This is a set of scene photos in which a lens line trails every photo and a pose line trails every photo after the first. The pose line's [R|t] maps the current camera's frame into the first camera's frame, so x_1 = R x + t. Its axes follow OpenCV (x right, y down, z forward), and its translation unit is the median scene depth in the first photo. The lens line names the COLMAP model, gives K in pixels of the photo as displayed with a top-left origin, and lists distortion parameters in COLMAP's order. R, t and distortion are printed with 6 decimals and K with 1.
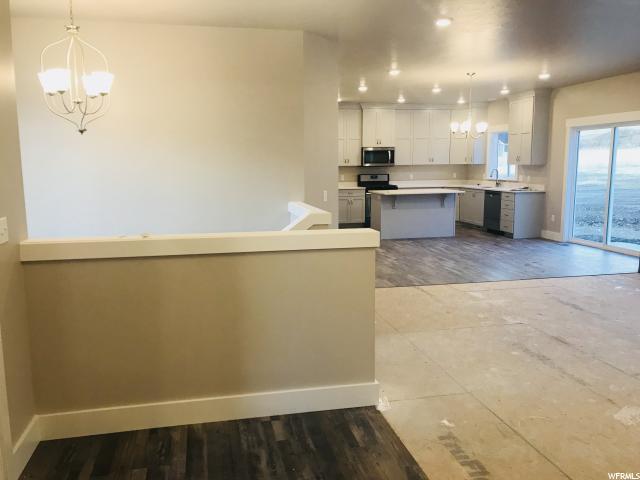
lens RADIAL K [[523.2, 0, 312.4], [0, 523.2, 237.8], [0, 0, 1]] dist [0.012954, -0.005514]
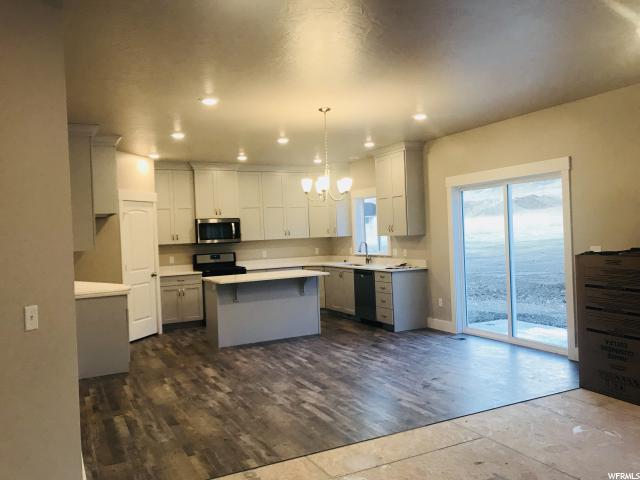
lens RADIAL K [[523.2, 0, 319.5], [0, 523.2, 238.5], [0, 0, 1]] dist [0.012954, -0.005514]
pose [[0.966152, -0.032535, 0.255913, 0.087280], [0.067751, 0.989194, -0.130020, -0.041373], [-0.248918, 0.142957, 0.957916, 0.279066]]
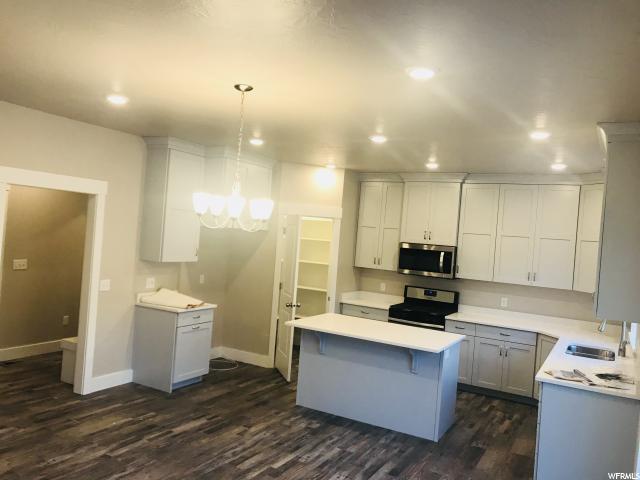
lens RADIAL K [[523.2, 0, 320.6], [0, 523.2, 236.4], [0, 0, 1]] dist [0.012954, -0.005514]
pose [[0.751231, 0.071466, -0.656159, 0.509871], [-0.177214, 0.979458, -0.096213, -0.124145], [0.635804, 0.188559, 0.748464, 0.573109]]
